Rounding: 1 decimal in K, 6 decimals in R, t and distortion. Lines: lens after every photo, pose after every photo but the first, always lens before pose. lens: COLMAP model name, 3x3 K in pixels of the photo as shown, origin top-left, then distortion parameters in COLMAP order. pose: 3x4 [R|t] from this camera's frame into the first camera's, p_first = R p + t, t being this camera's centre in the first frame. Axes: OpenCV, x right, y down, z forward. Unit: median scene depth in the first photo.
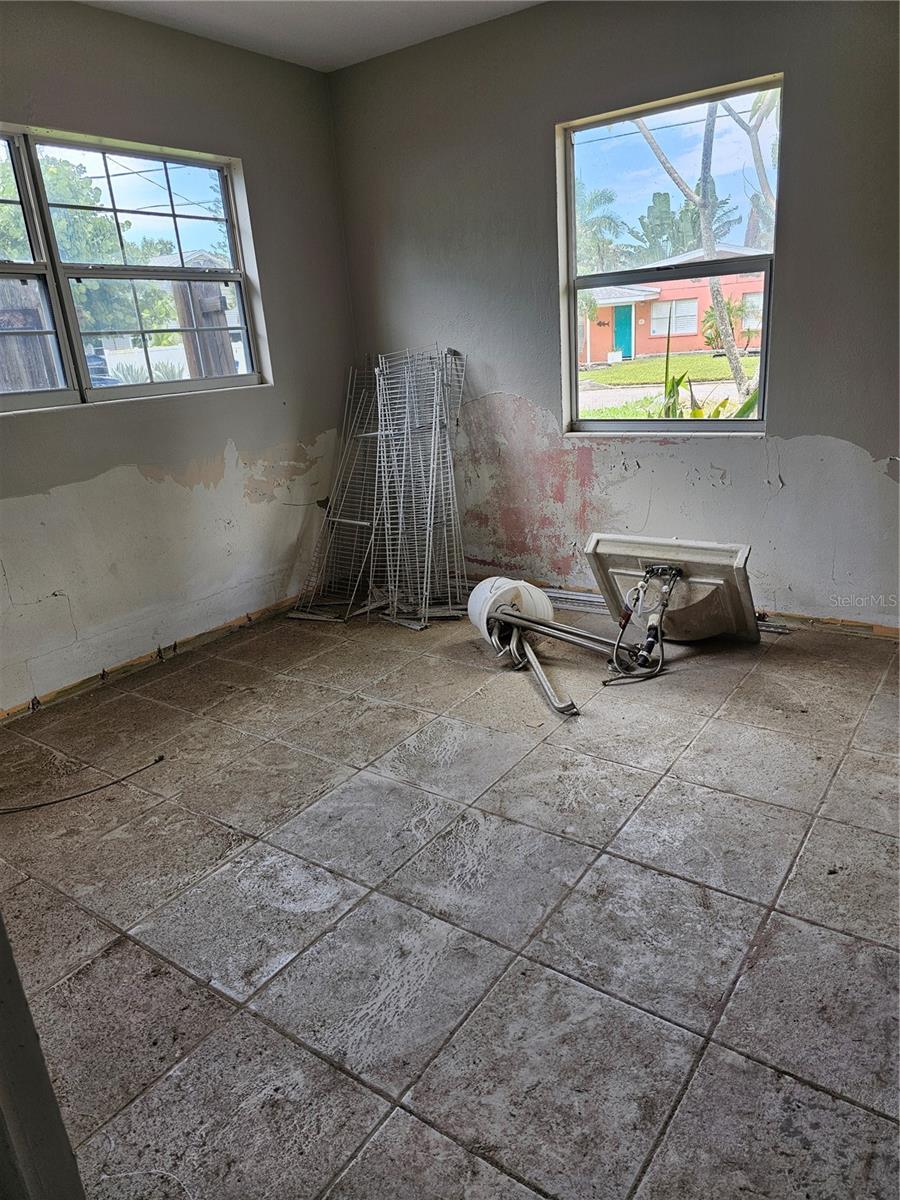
lens RADIAL K [[802.6, 0, 459.4], [0, 802.6, 598.1], [0, 0, 1]] dist [0.066151, -0.063183]
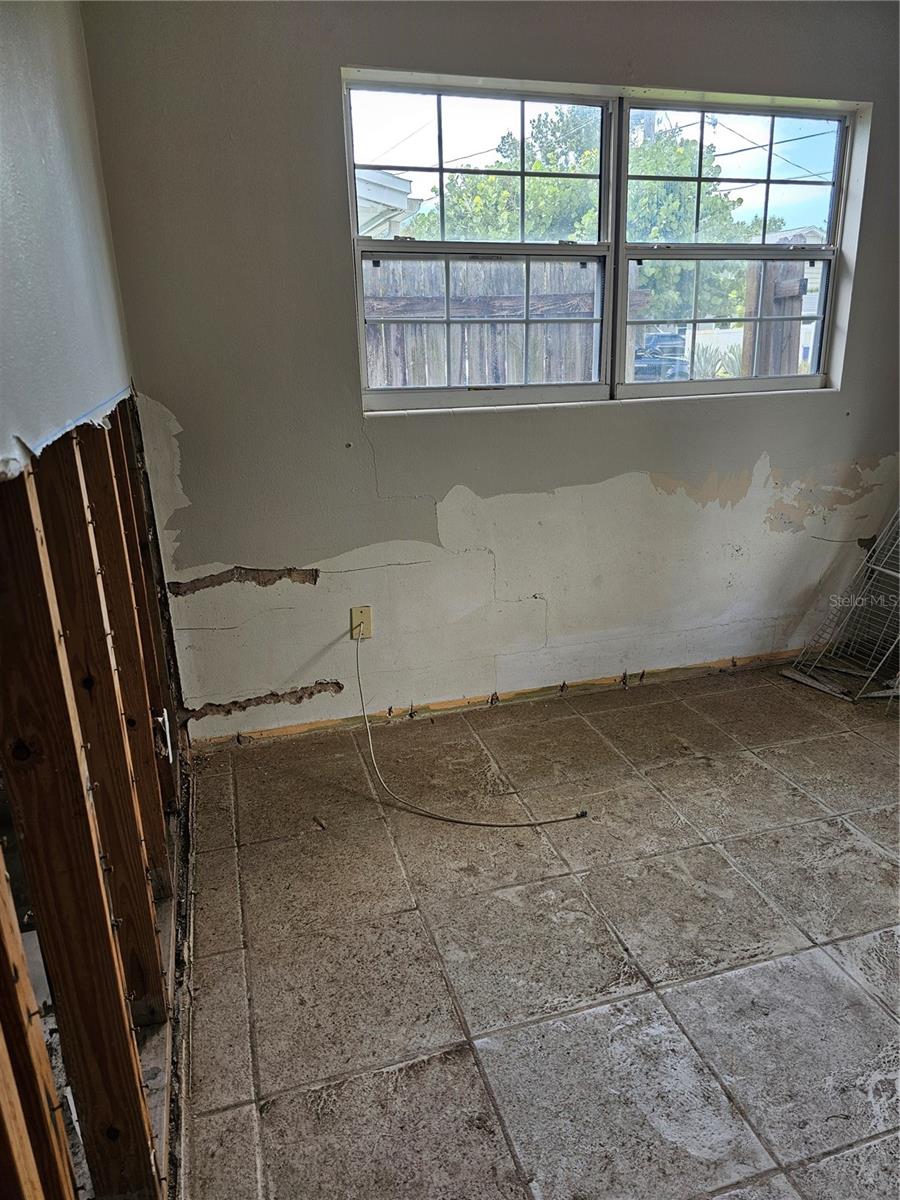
lens RADIAL K [[802.6, 0, 465.0], [0, 802.6, 608.7], [0, 0, 1]] dist [0.066151, -0.063183]
pose [[0.794289, 0.236589, -0.559582, -0.027642], [-0.217934, 0.970716, 0.101071, -0.065221], [0.567107, 0.041673, 0.822589, 0.163885]]
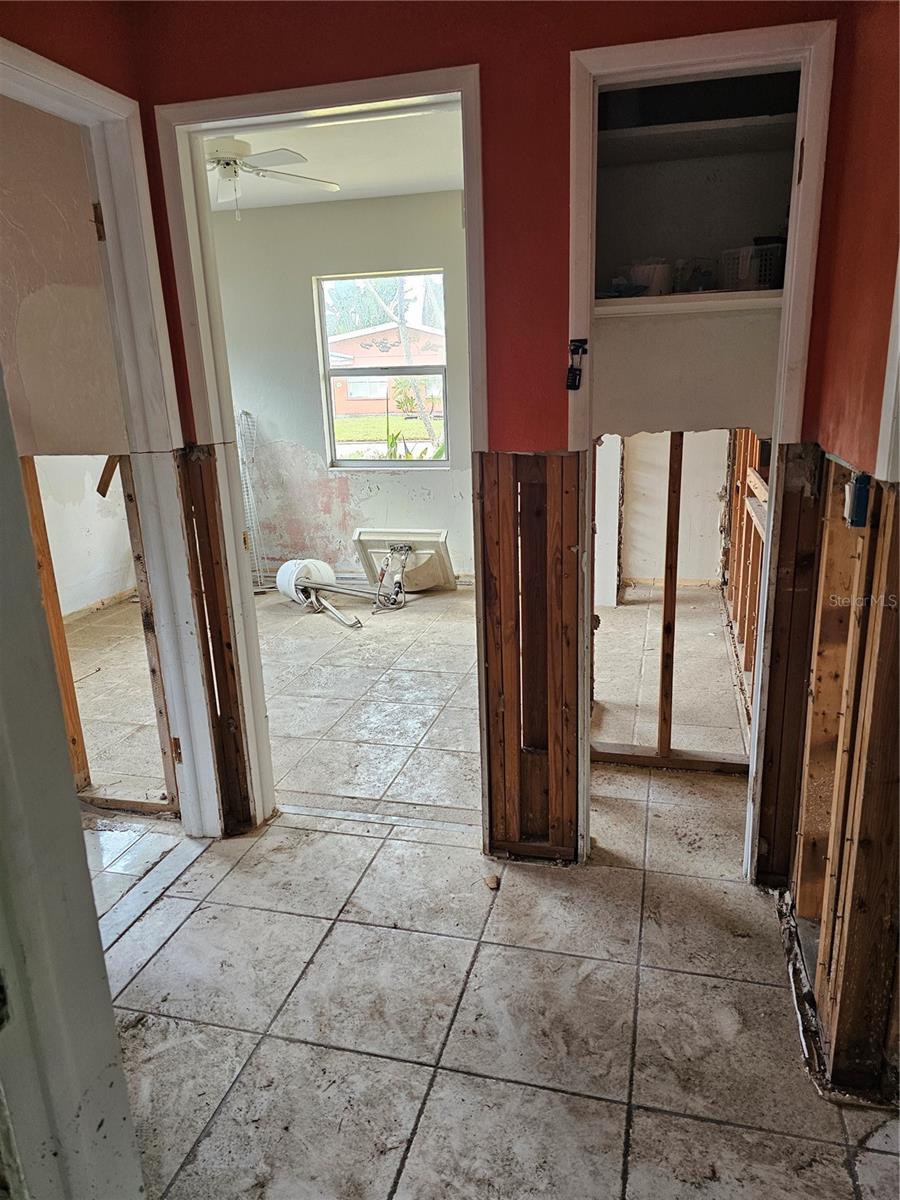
lens RADIAL K [[802.6, 0, 474.8], [0, 802.6, 621.9], [0, 0, 1]] dist [0.066151, -0.063183]
pose [[0.929188, -0.064343, 0.363963, -0.214242], [0.078662, 0.996597, -0.024641, 0.166659], [-0.361139, 0.051526, 0.931087, -0.584276]]
